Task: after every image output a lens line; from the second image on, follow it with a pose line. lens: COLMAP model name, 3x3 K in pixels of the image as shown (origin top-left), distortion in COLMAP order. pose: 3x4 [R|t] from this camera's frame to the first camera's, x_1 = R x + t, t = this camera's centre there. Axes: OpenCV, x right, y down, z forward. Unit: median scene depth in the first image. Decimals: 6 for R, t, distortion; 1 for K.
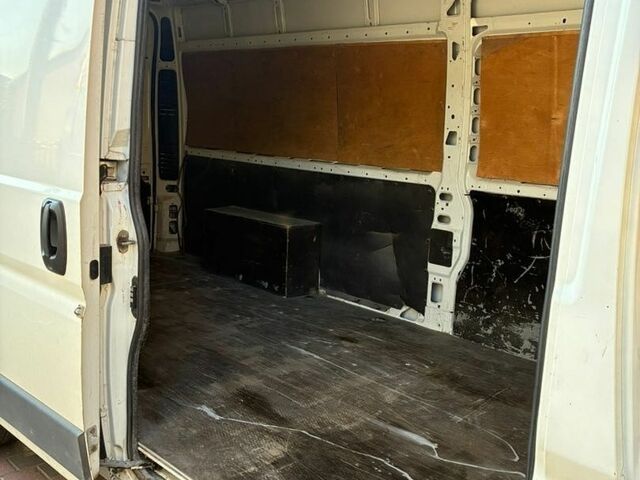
lens RADIAL K [[643.9, 0, 320.0], [0, 643.9, 240.0], [0, 0, 1]] dist [0.043887, -0.018486]
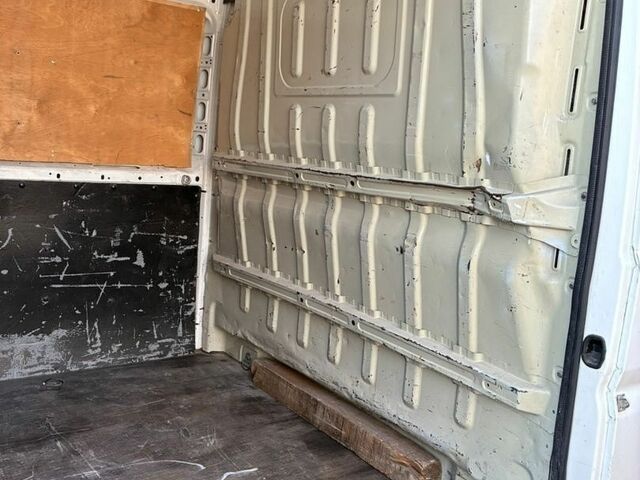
lens RADIAL K [[643.9, 0, 320.0], [0, 643.9, 240.0], [0, 0, 1]] dist [0.043887, -0.018486]
pose [[0.216641, -0.198902, 0.955774, -0.436281], [0.114551, 0.977441, 0.177446, -0.111290], [-0.969507, 0.071042, 0.234539, 0.543820]]
